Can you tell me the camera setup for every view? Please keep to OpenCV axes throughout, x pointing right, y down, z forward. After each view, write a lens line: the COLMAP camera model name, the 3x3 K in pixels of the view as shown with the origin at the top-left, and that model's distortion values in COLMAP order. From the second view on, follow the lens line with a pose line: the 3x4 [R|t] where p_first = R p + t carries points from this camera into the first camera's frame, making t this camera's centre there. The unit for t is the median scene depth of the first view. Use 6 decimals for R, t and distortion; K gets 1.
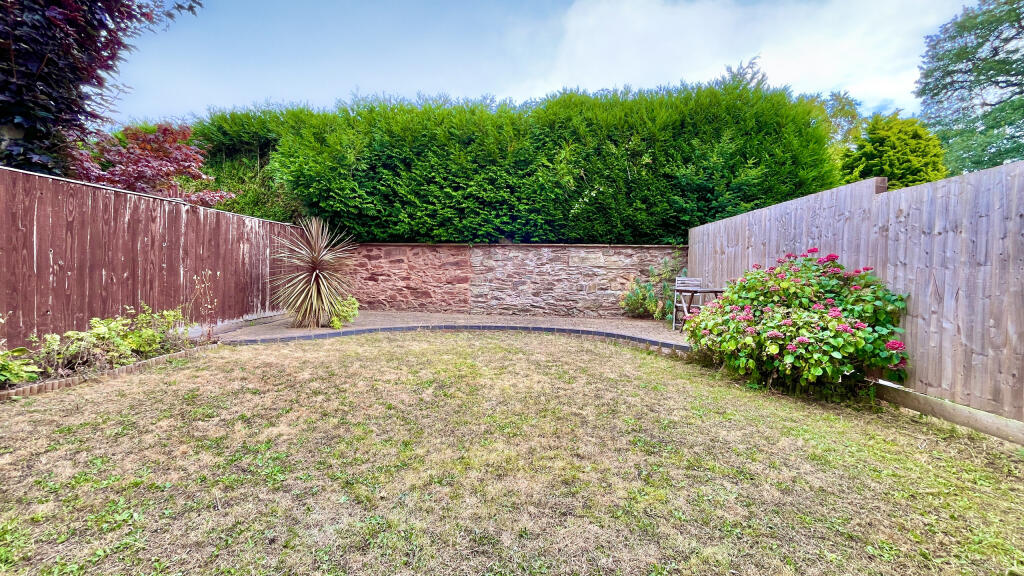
lens RADIAL K [[415.7, 0, 510.3], [0, 415.7, 287.1], [0, 0, 1]] dist [-0.002005, -0.000483]
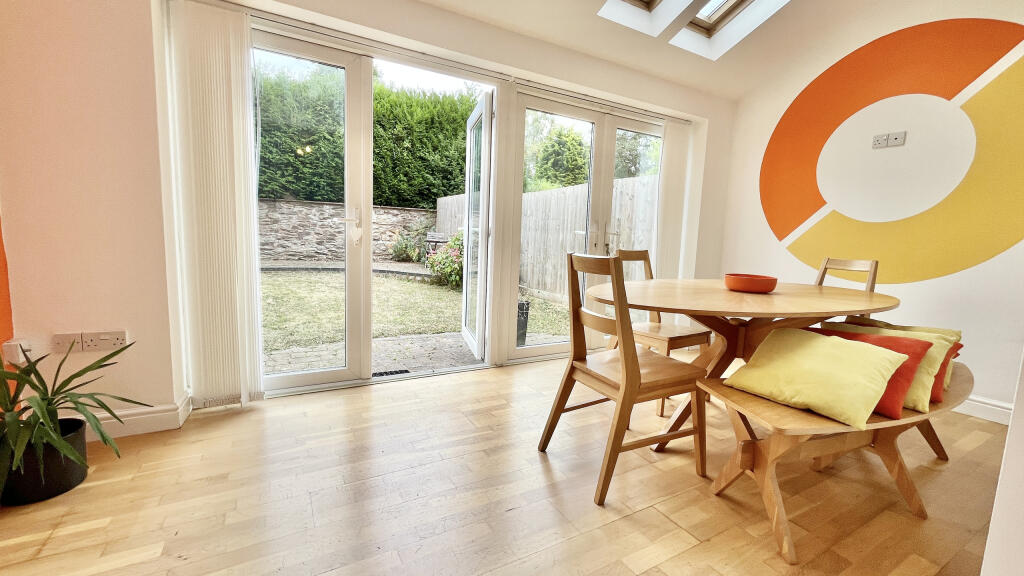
lens RADIAL K [[415.7, 0, 510.8], [0, 415.7, 286.2], [0, 0, 1]] dist [-0.002005, -0.000483]
pose [[0.854731, -0.040138, 0.517517, -0.101310], [-0.016418, 0.994416, 0.104242, 0.006841], [-0.518812, -0.097596, 0.849299, -0.365643]]
